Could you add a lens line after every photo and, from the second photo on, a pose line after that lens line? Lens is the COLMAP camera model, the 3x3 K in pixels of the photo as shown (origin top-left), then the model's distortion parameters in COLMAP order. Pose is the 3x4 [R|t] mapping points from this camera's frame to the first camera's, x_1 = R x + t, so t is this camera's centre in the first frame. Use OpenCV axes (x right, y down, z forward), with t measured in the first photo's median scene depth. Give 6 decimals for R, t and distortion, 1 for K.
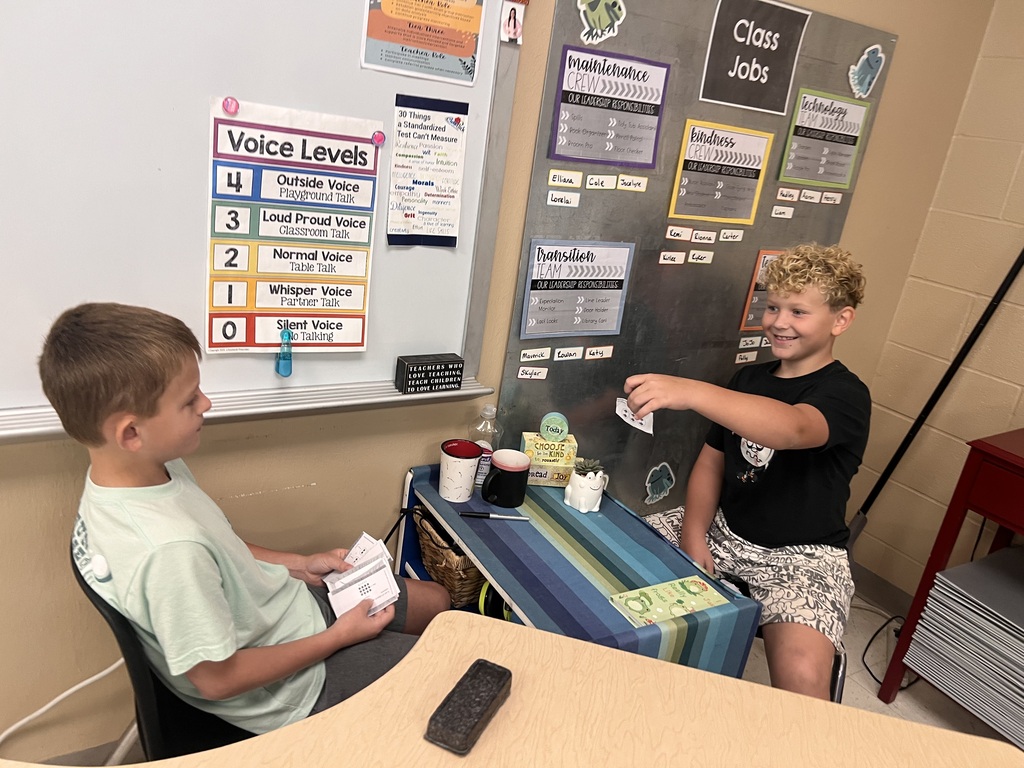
lens RADIAL K [[774.5, 0, 516.1], [0, 774.5, 393.2], [0, 0, 1]] dist [0.038209, -0.035274]
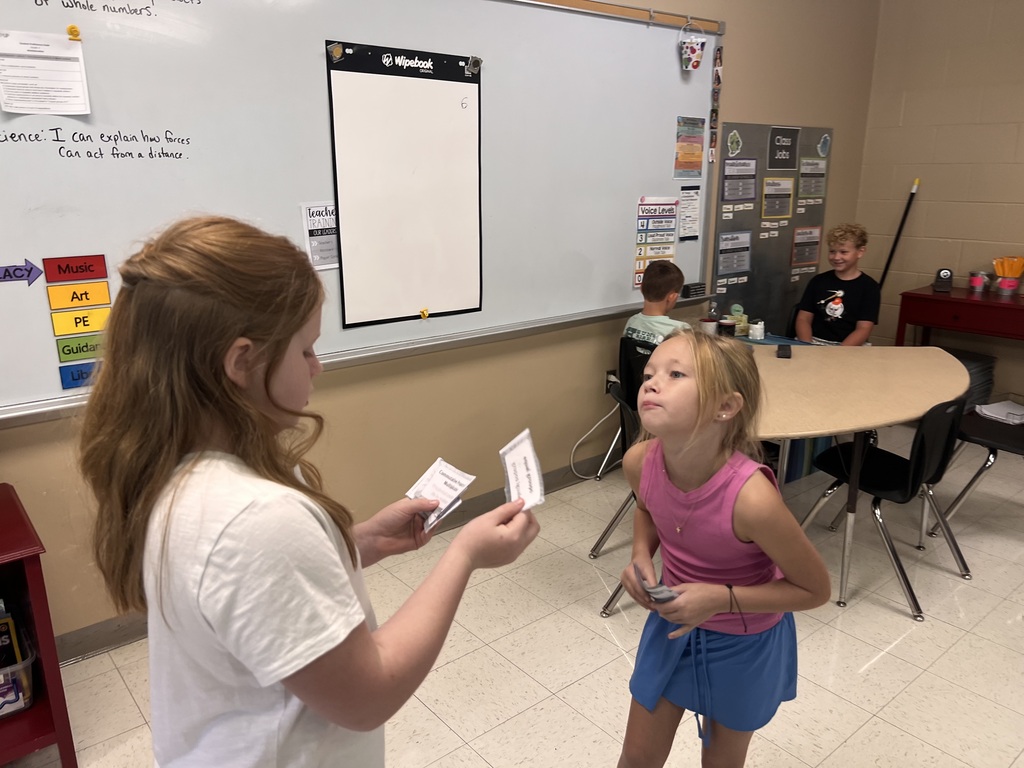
lens RADIAL K [[774.5, 0, 507.7], [0, 774.5, 377.6], [0, 0, 1]] dist [0.038209, -0.035274]
pose [[0.982095, -0.167160, 0.086876, -0.897946], [0.174006, 0.981628, -0.078287, 0.317757], [-0.072193, 0.092002, 0.993138, -1.326299]]
